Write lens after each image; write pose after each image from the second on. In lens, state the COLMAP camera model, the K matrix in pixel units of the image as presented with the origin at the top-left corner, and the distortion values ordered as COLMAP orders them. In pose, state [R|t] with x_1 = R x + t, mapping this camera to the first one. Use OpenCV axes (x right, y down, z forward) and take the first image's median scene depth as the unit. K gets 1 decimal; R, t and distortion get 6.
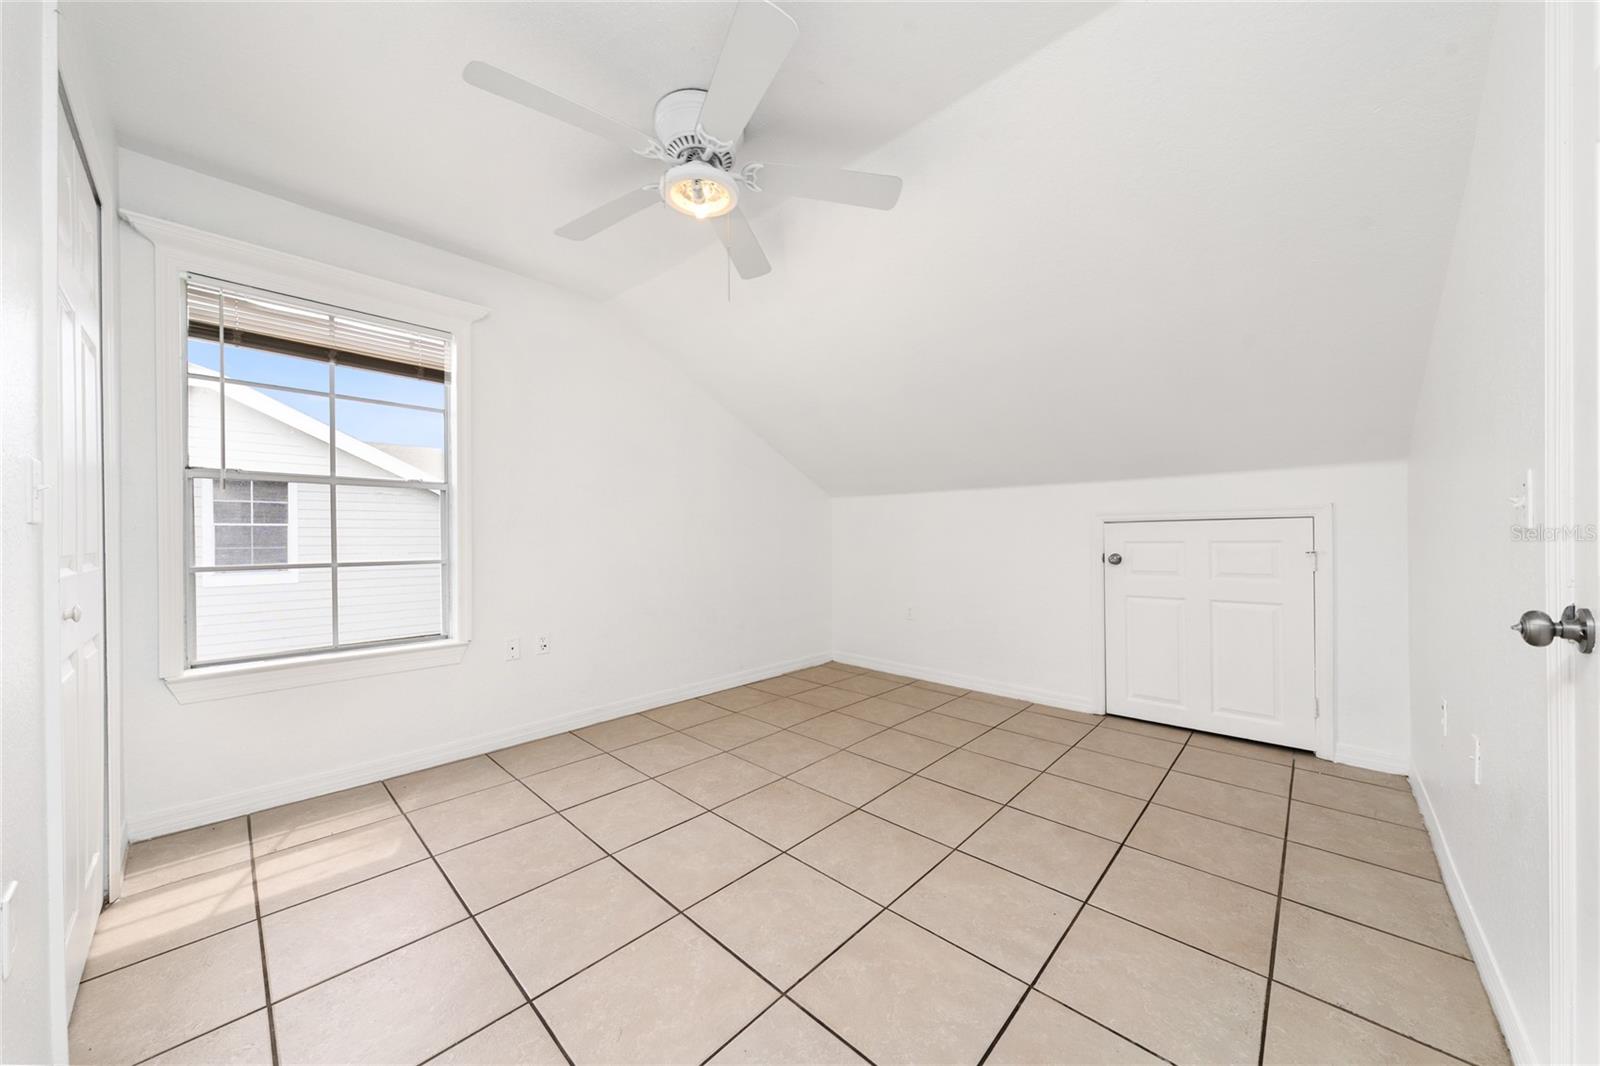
lens RADIAL K [[554.8, 0, 802.8], [0, 554.8, 539.9], [0, 0, 1]] dist [-0.000490, 0.000039]
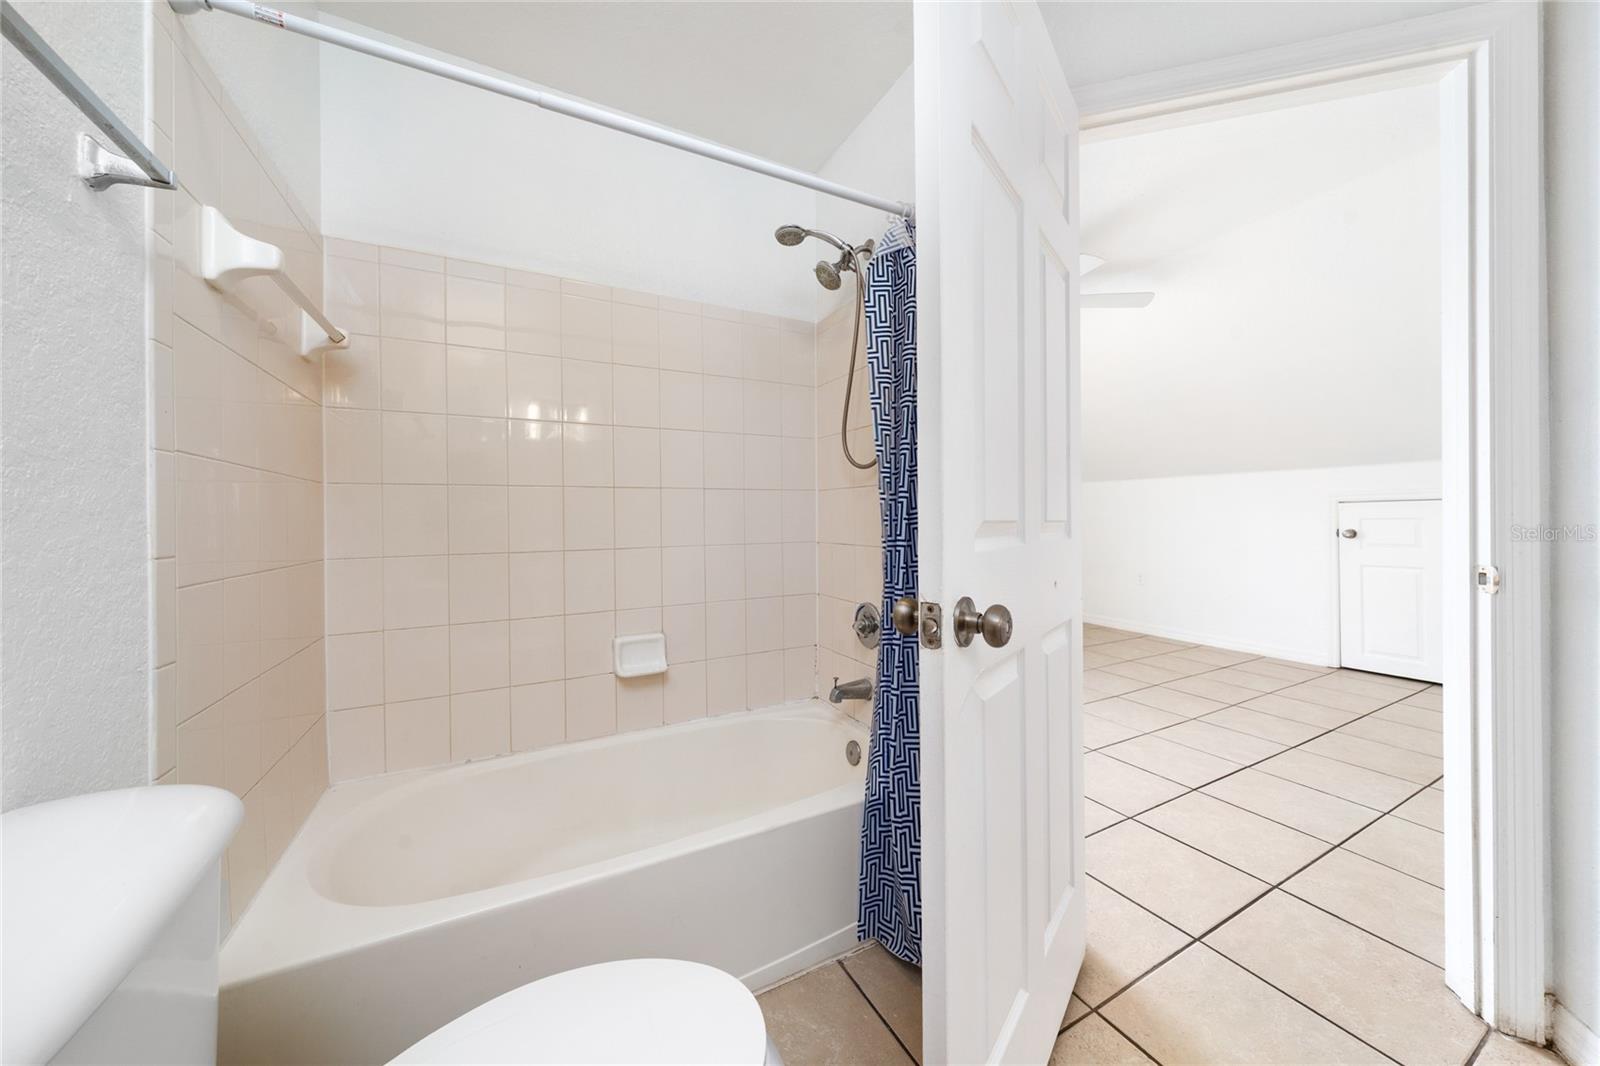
lens RADIAL K [[553.1, 0, 798.4], [0, 553.1, 529.2], [0, 0, 1]] dist [-0.000460, -0.000046]
pose [[0.946532, -0.004302, -0.322582, -0.153027], [0.007763, 0.999925, 0.009443, 0.005232], [0.322518, -0.011442, 0.946494, -0.461718]]
